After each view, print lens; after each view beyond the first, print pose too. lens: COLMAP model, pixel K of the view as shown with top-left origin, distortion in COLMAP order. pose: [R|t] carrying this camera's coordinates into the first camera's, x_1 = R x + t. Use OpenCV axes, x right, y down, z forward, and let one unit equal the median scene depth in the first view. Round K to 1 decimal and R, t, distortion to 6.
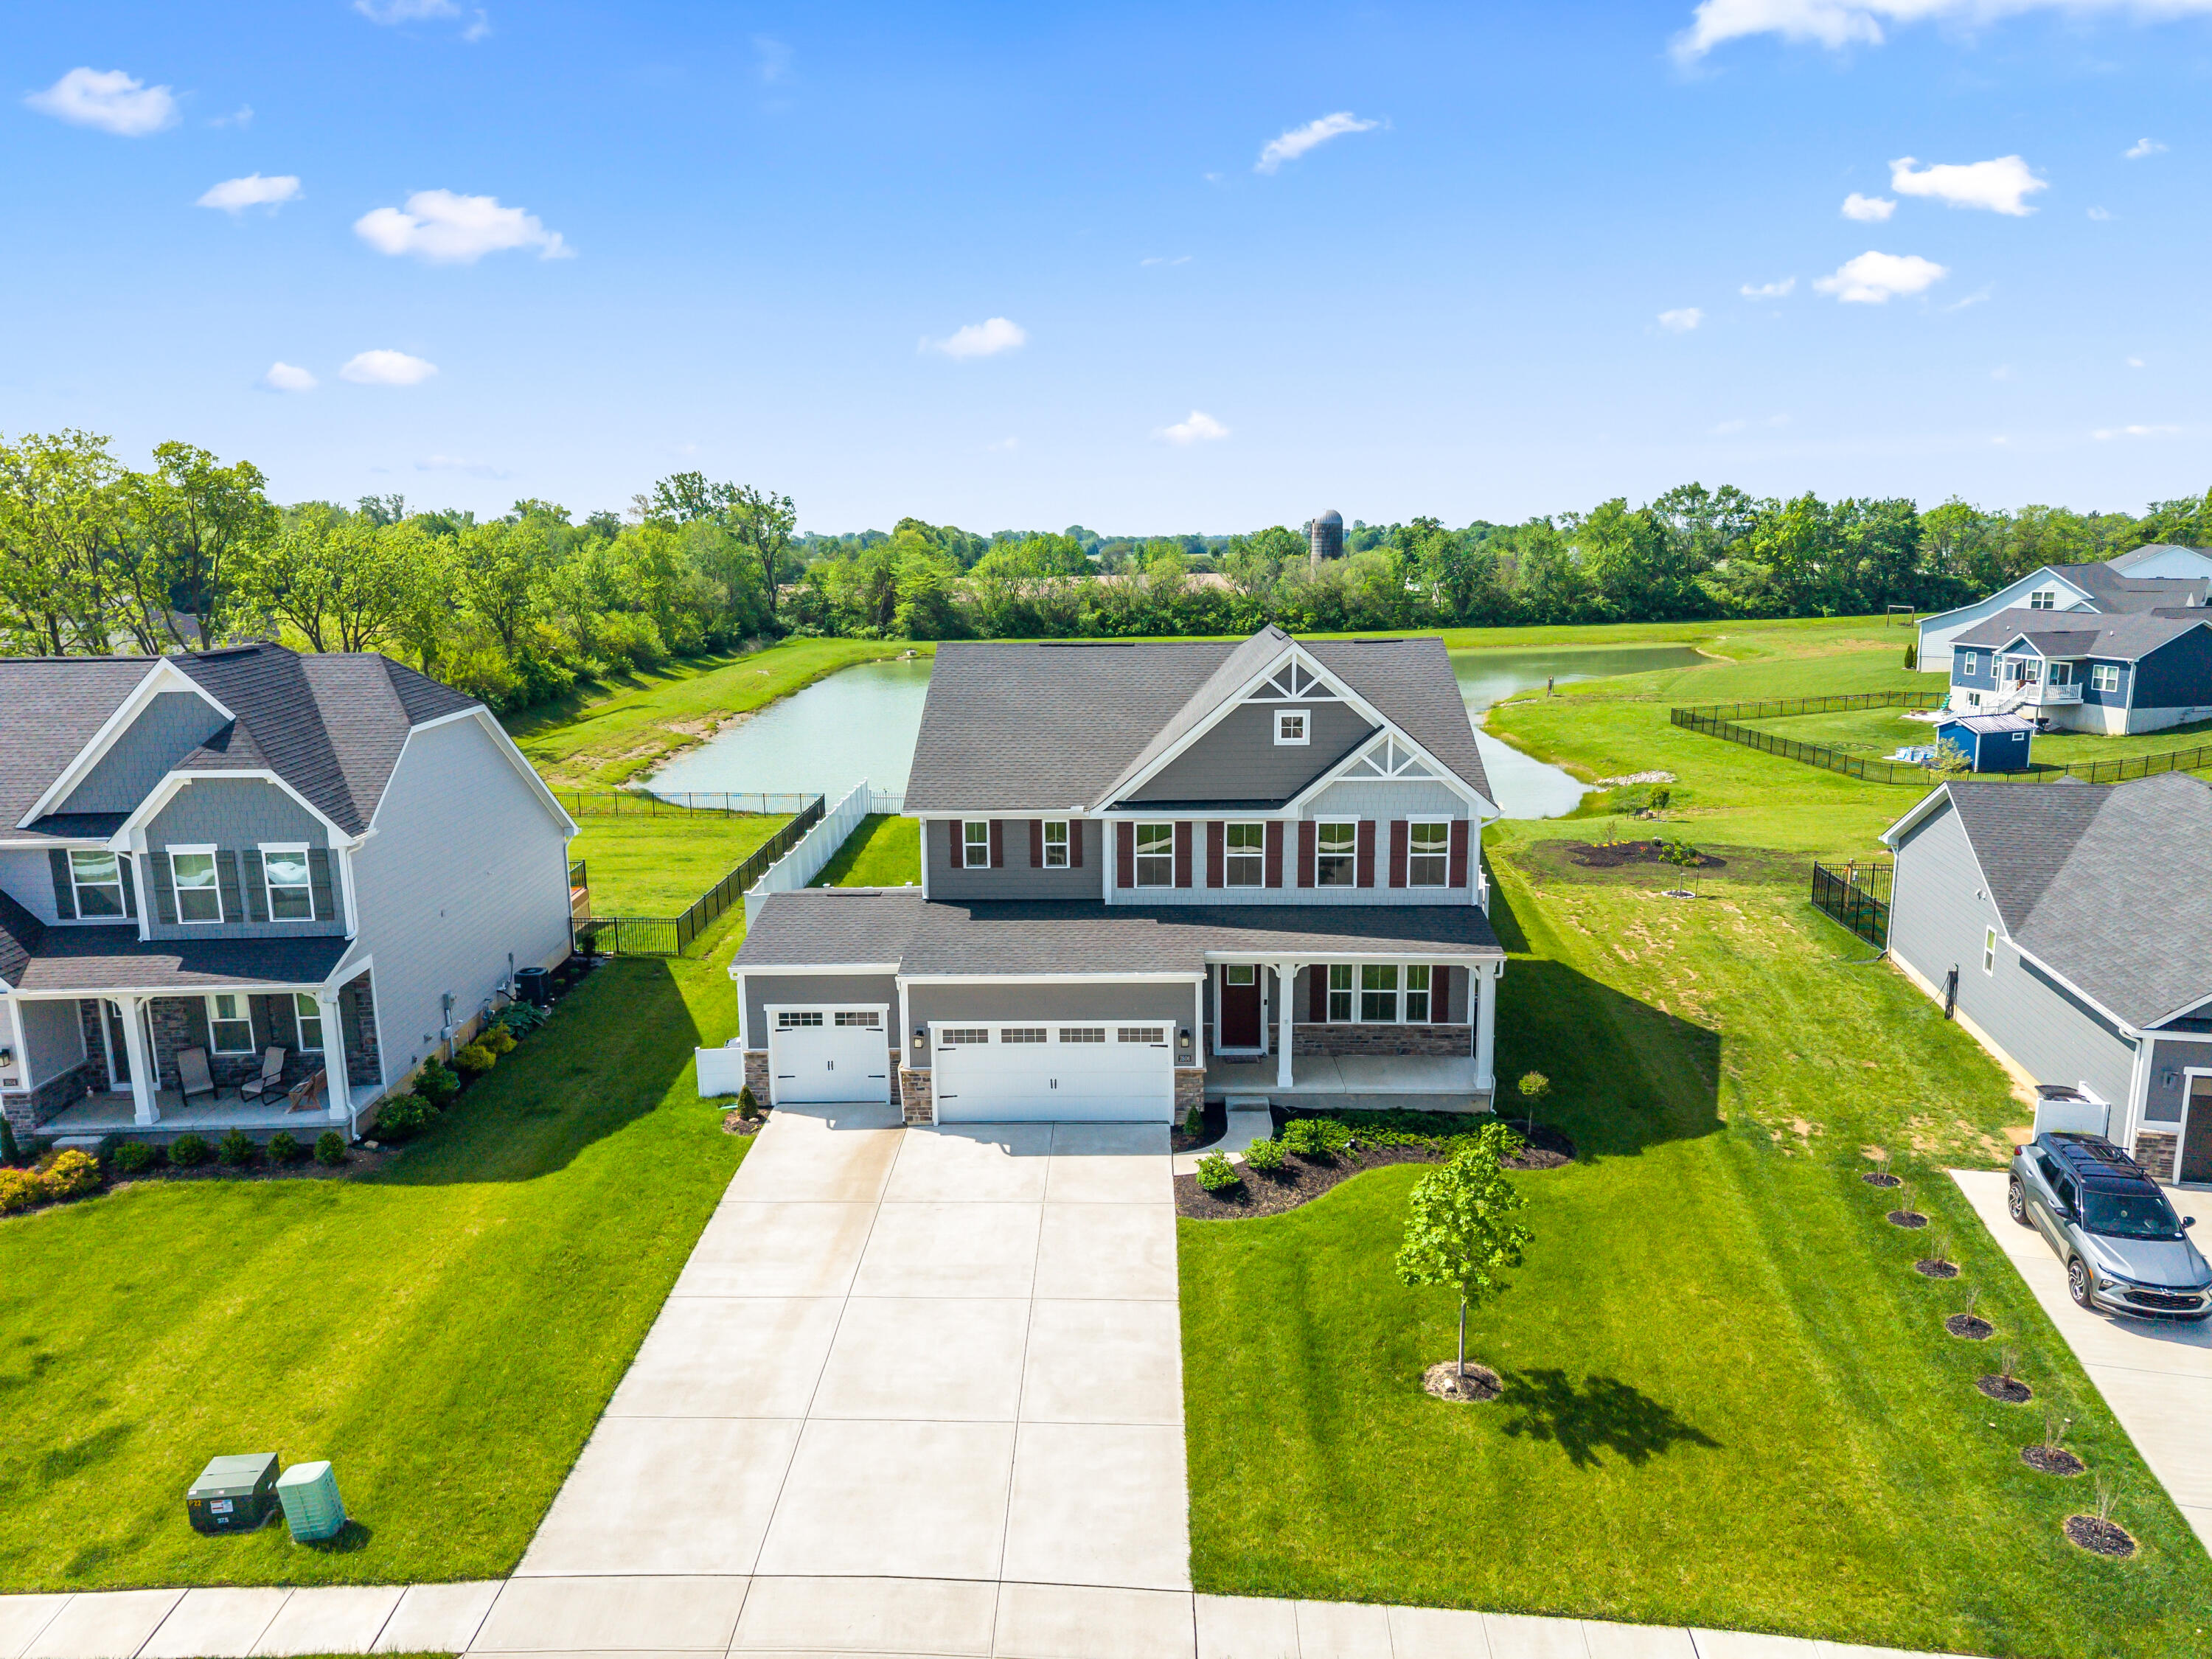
lens RADIAL K [[1476.2, 0, 1115.6], [0, 1476.2, 824.2], [0, 0, 1]] dist [0.060330, -0.067294]
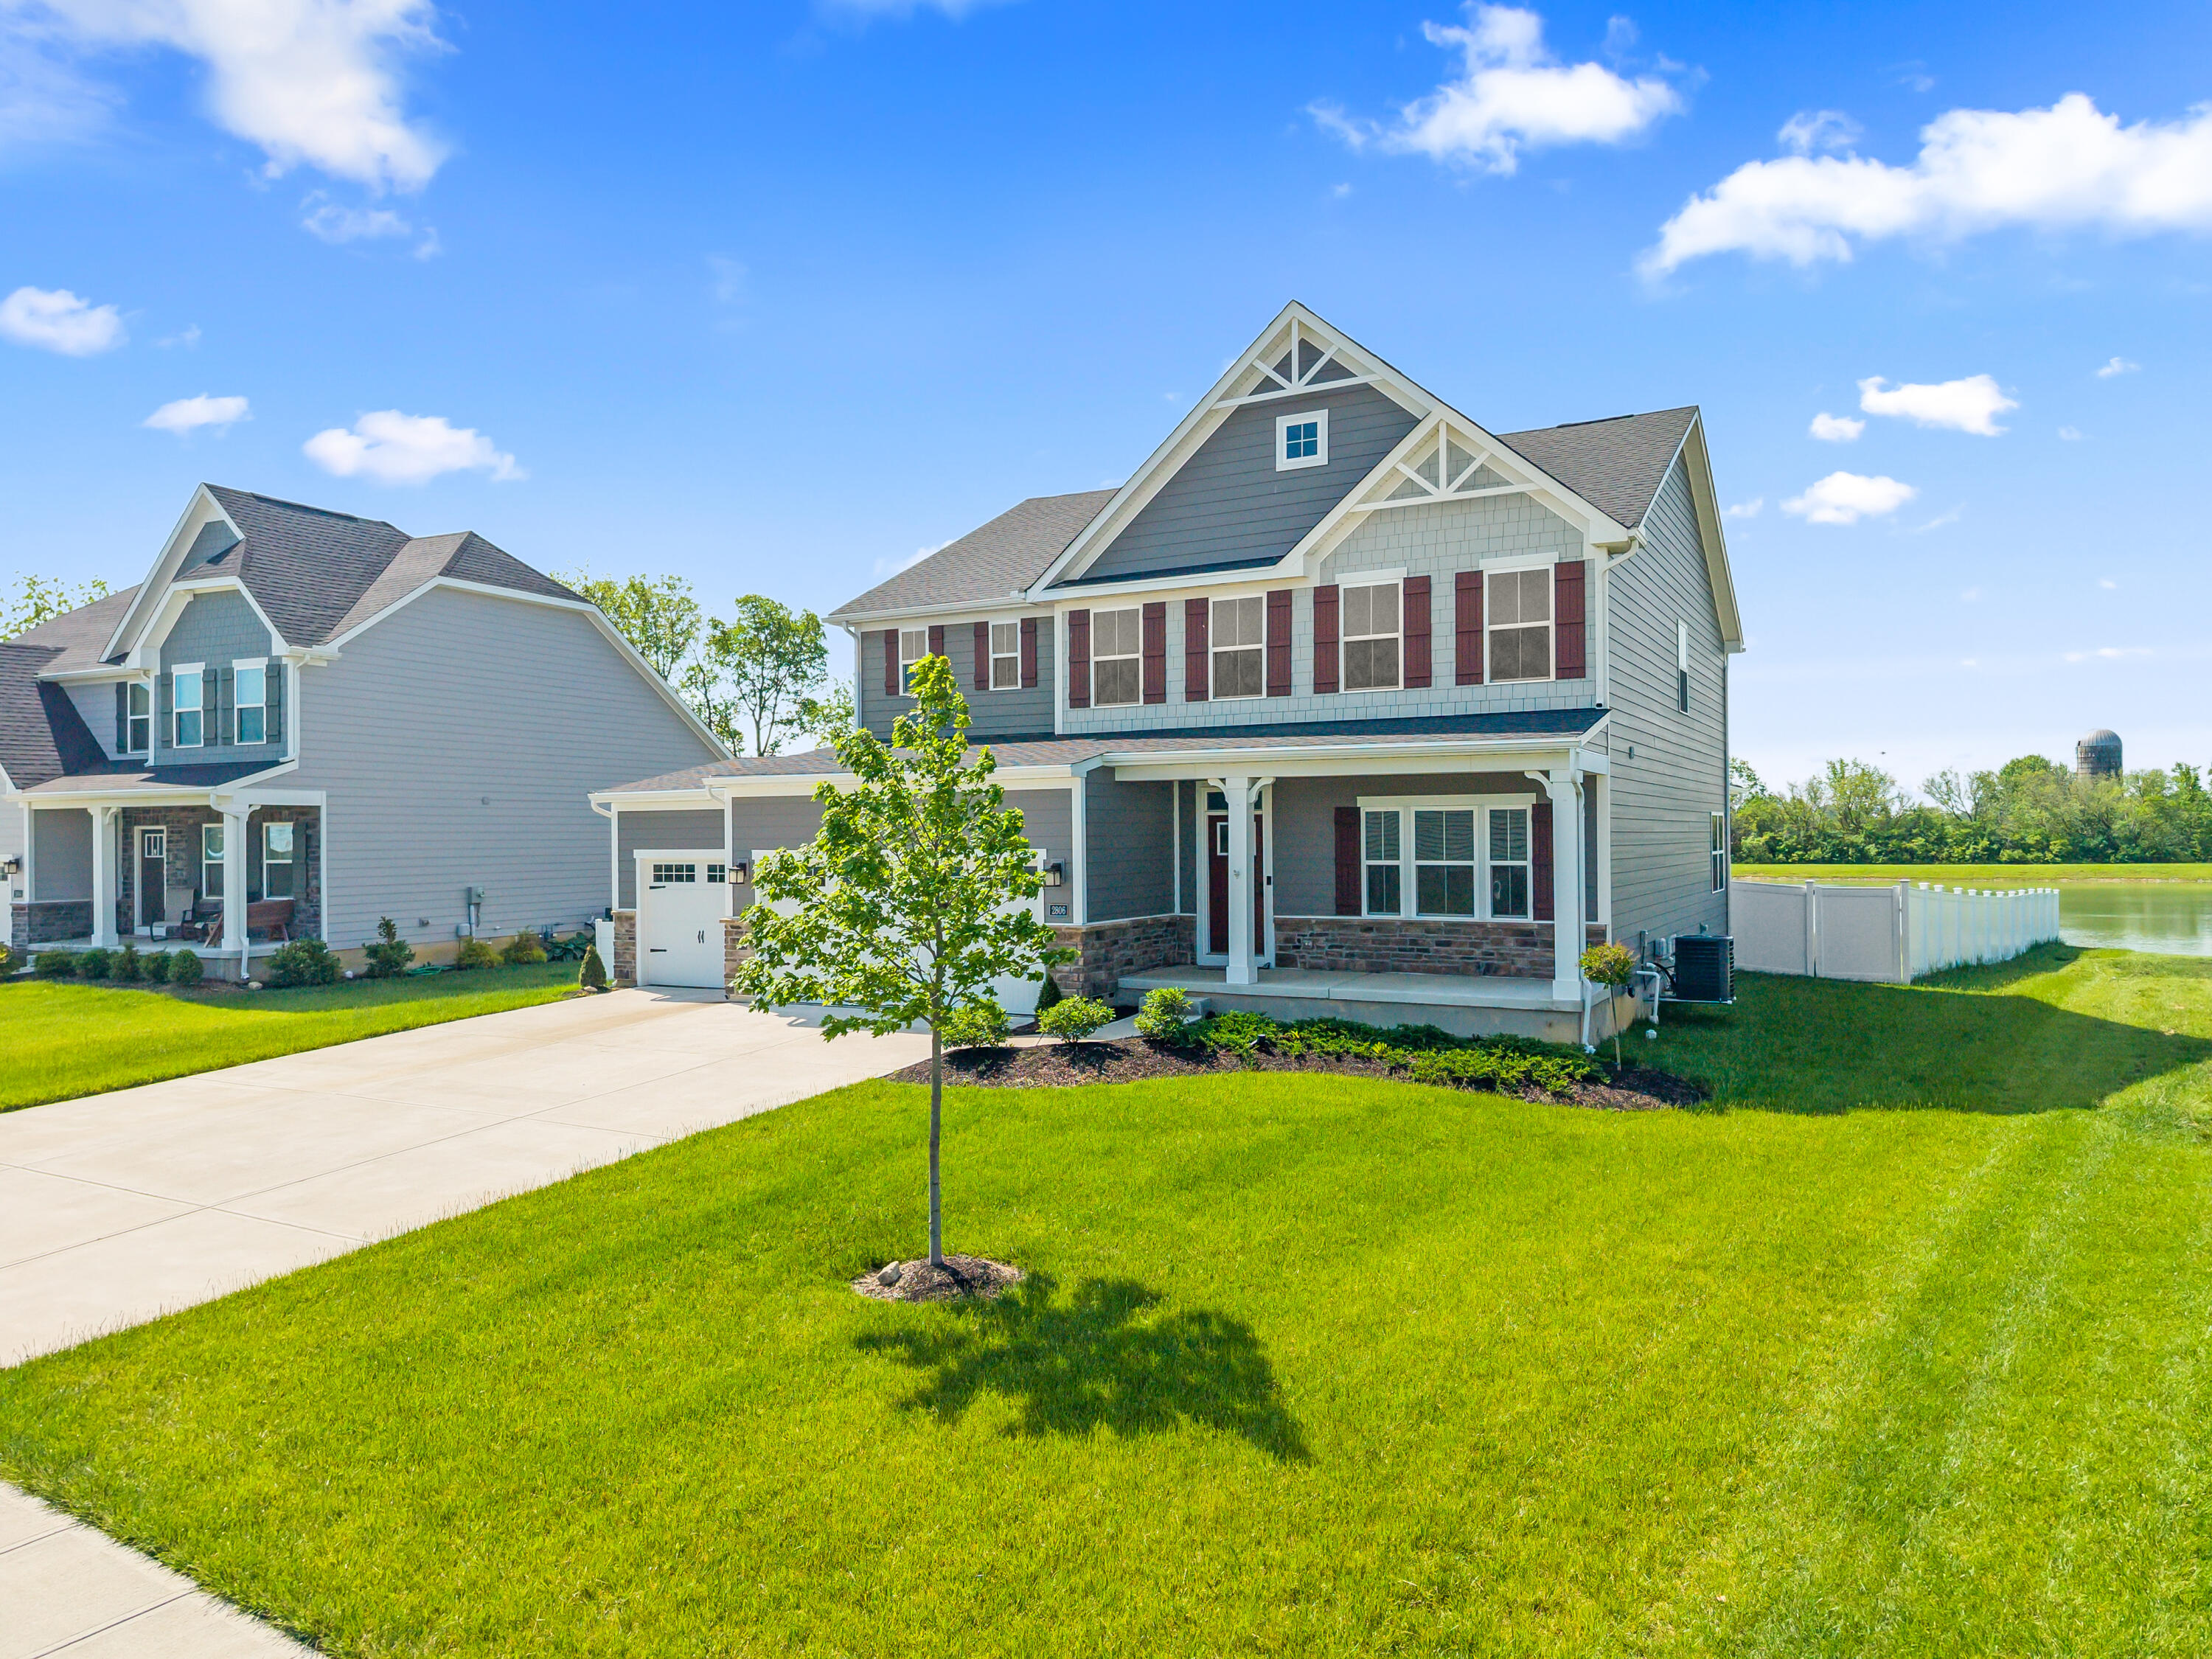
lens RADIAL K [[1481.8, 0, 1106.0], [0, 1481.8, 829.5], [0, 0, 1]] dist [0.091646, -0.130535]
pose [[0.887484, 0.001704, -0.460835, 0.353531], [-0.087761, 0.982317, -0.165380, 0.223017], [0.452405, 0.187215, 0.871941, 0.428266]]
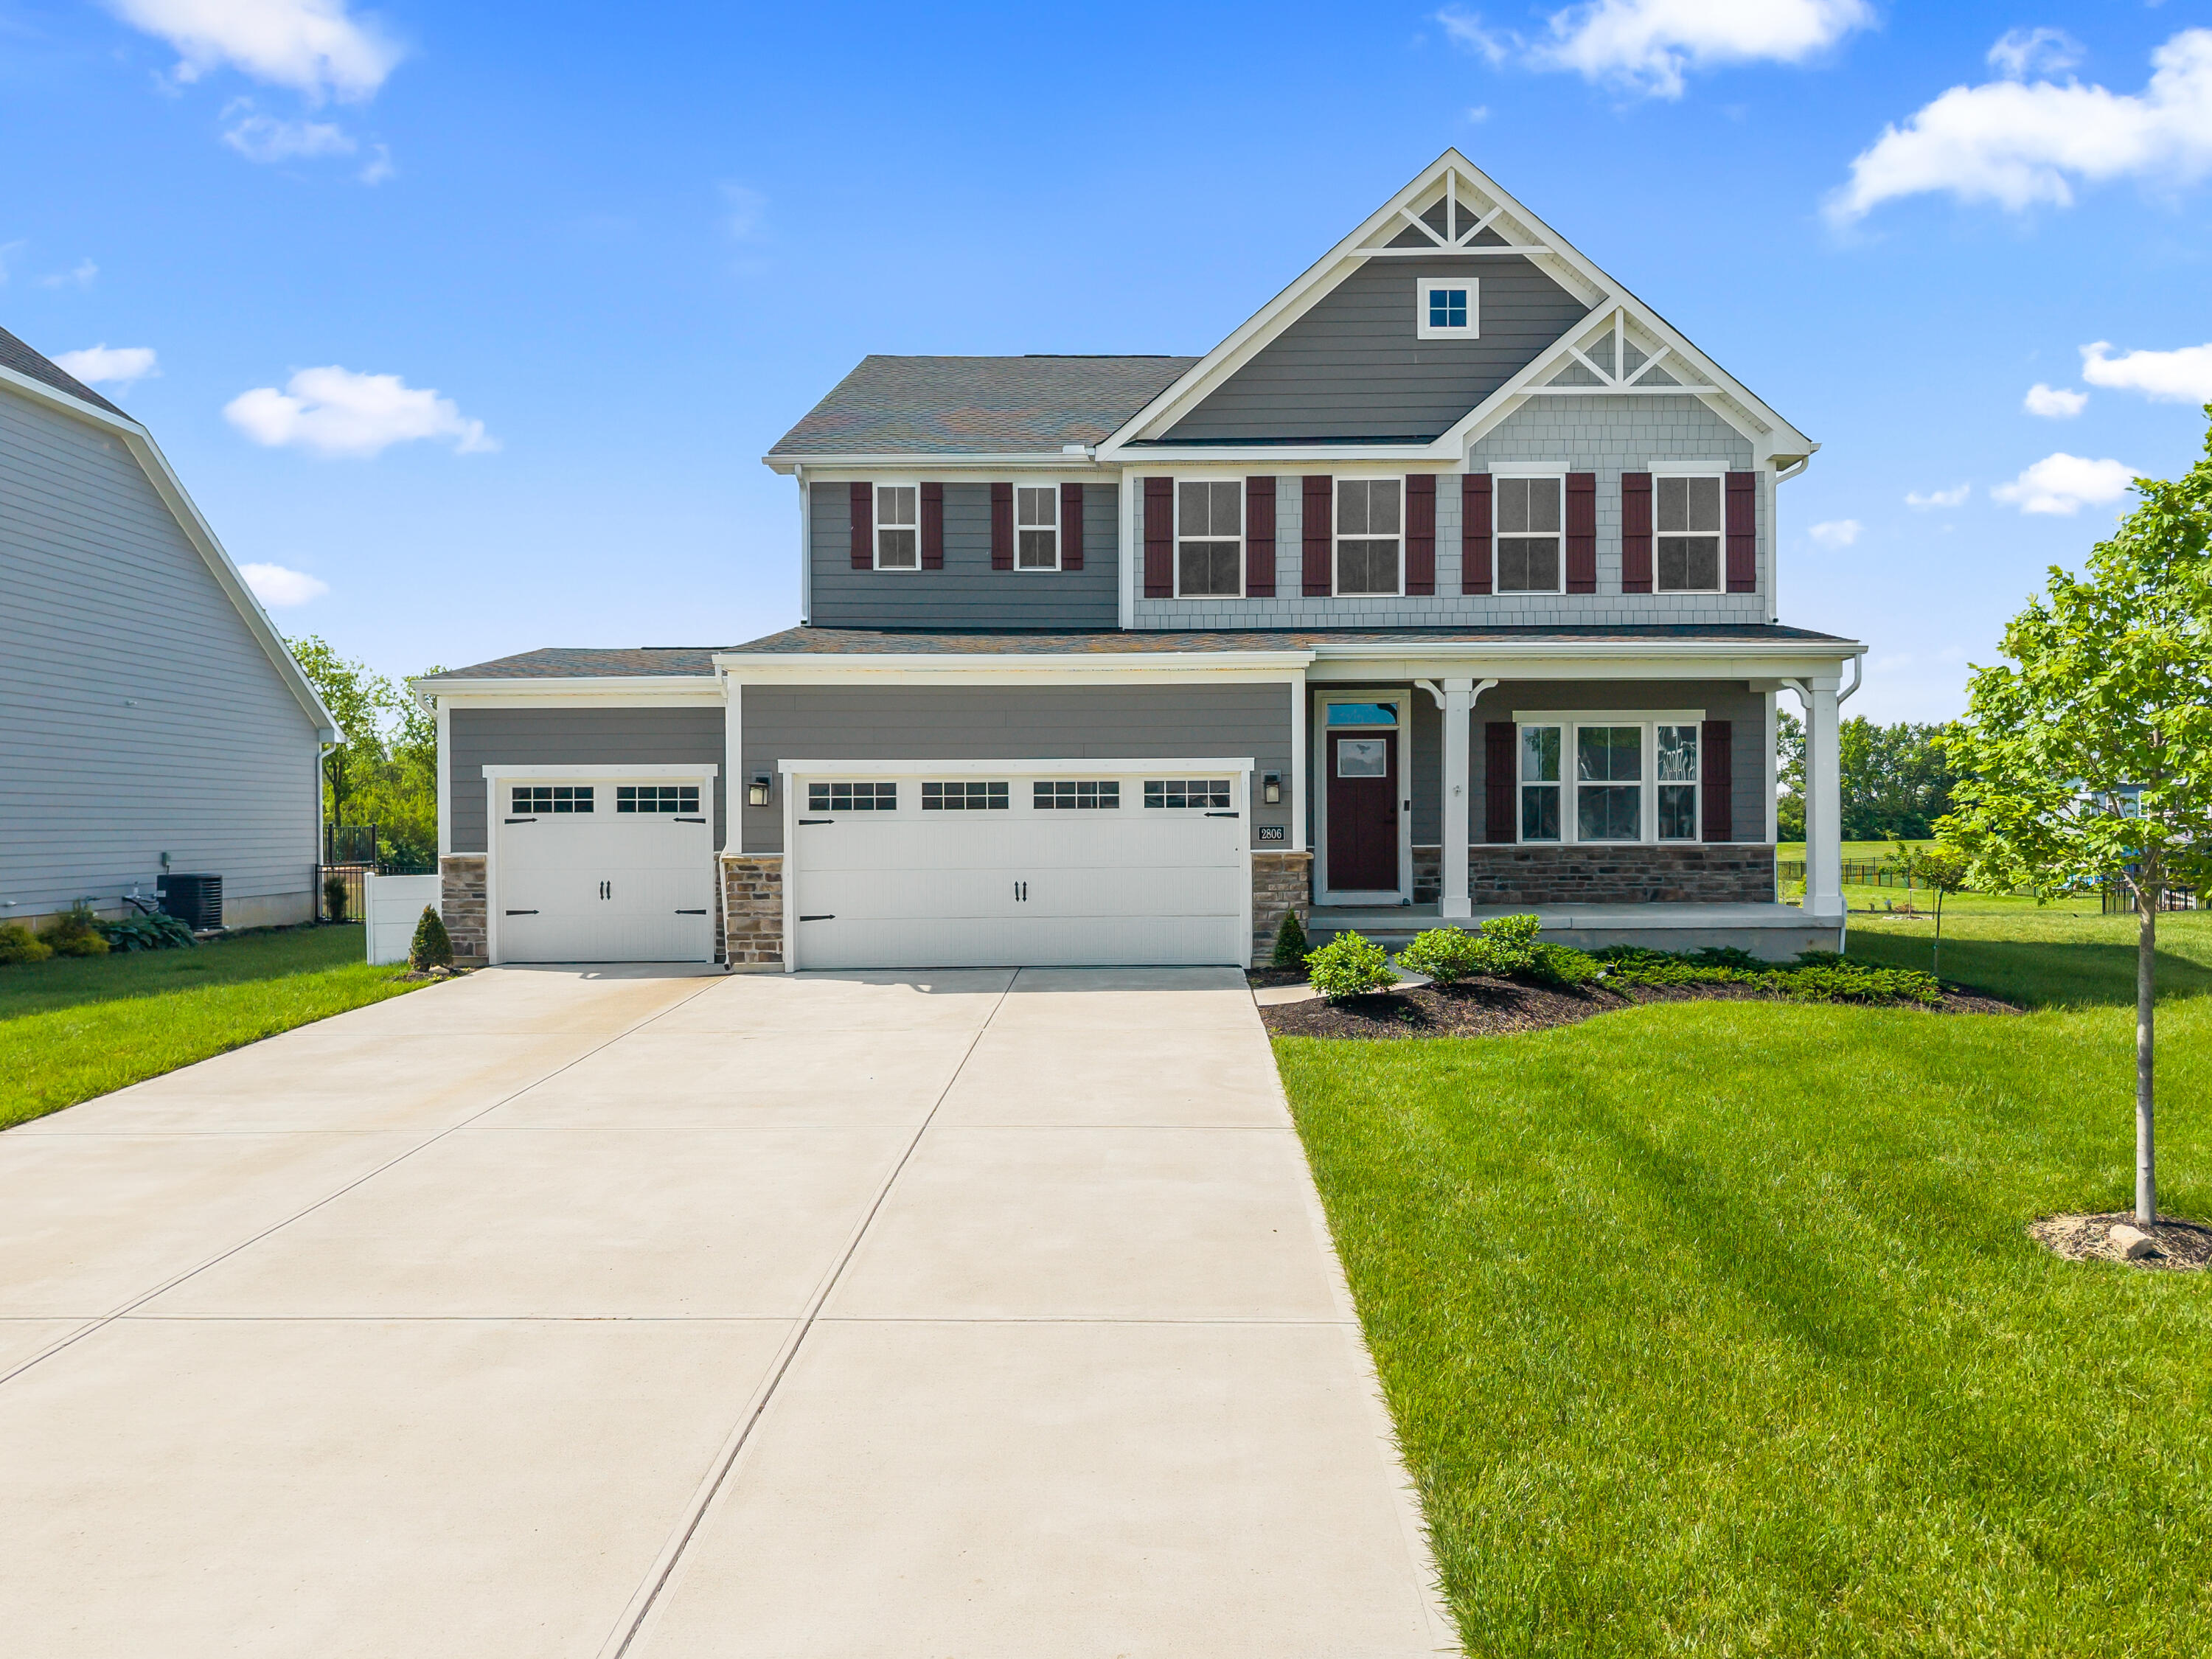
lens RADIAL K [[1512.5, 0, 1178.9], [0, 1512.5, 833.4], [0, 0, 1]] dist [0.032208, -0.039745]
pose [[0.999690, 0.005298, 0.024324, 0.000881], [-0.000806, 0.983468, -0.181080, 0.248412], [-0.024881, 0.181005, 0.983167, 0.465207]]
